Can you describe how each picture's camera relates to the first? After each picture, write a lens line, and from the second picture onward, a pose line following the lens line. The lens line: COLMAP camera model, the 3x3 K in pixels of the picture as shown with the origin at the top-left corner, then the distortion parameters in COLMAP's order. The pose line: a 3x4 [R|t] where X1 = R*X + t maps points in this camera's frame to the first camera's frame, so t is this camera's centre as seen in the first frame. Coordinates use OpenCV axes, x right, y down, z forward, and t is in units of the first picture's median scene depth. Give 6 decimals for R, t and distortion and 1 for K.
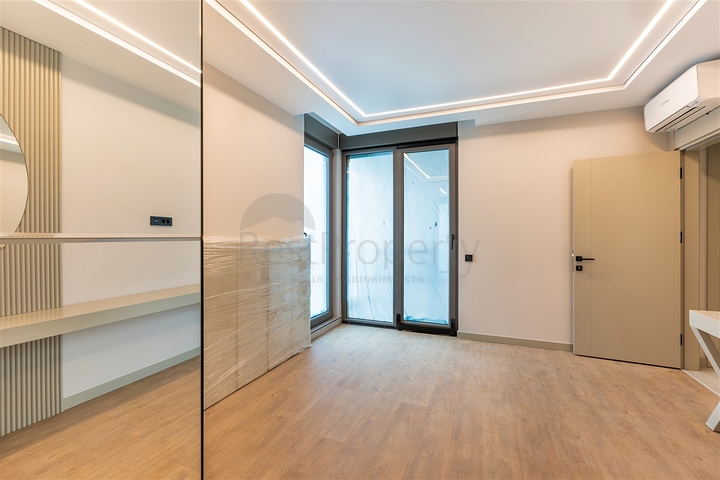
lens RADIAL K [[331.7, 0, 352.3], [0, 331.7, 237.5], [0, 0, 1]] dist [-0.001010, -0.000095]
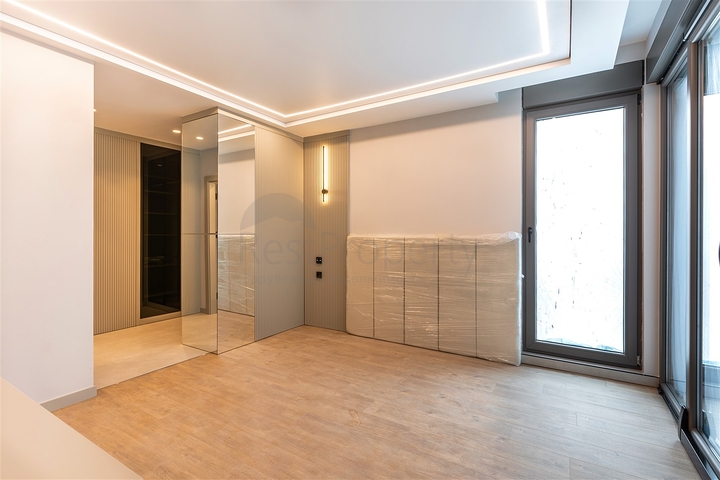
lens RADIAL K [[334.6, 0, 360.0], [0, 334.6, 240.0], [0, 0, 1]] dist [-0.000504, -0.000054]
pose [[-0.155113, 0.019825, -0.987698, 0.975111], [-0.006406, 0.999757, 0.021073, -0.005410], [0.987876, 0.009596, -0.154948, 0.945070]]
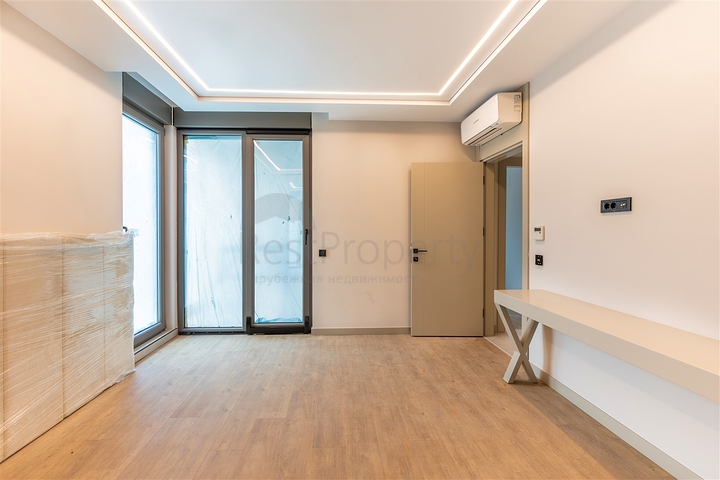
lens RADIAL K [[338.3, 0, 354.2], [0, 338.3, 235.4], [0, 0, 1]] dist [-0.001037, -0.000085]
pose [[0.899063, -0.006936, 0.437765, -0.007458], [0.003113, 0.999950, 0.009451, -0.000332], [-0.437809, -0.007134, 0.899040, 0.067475]]
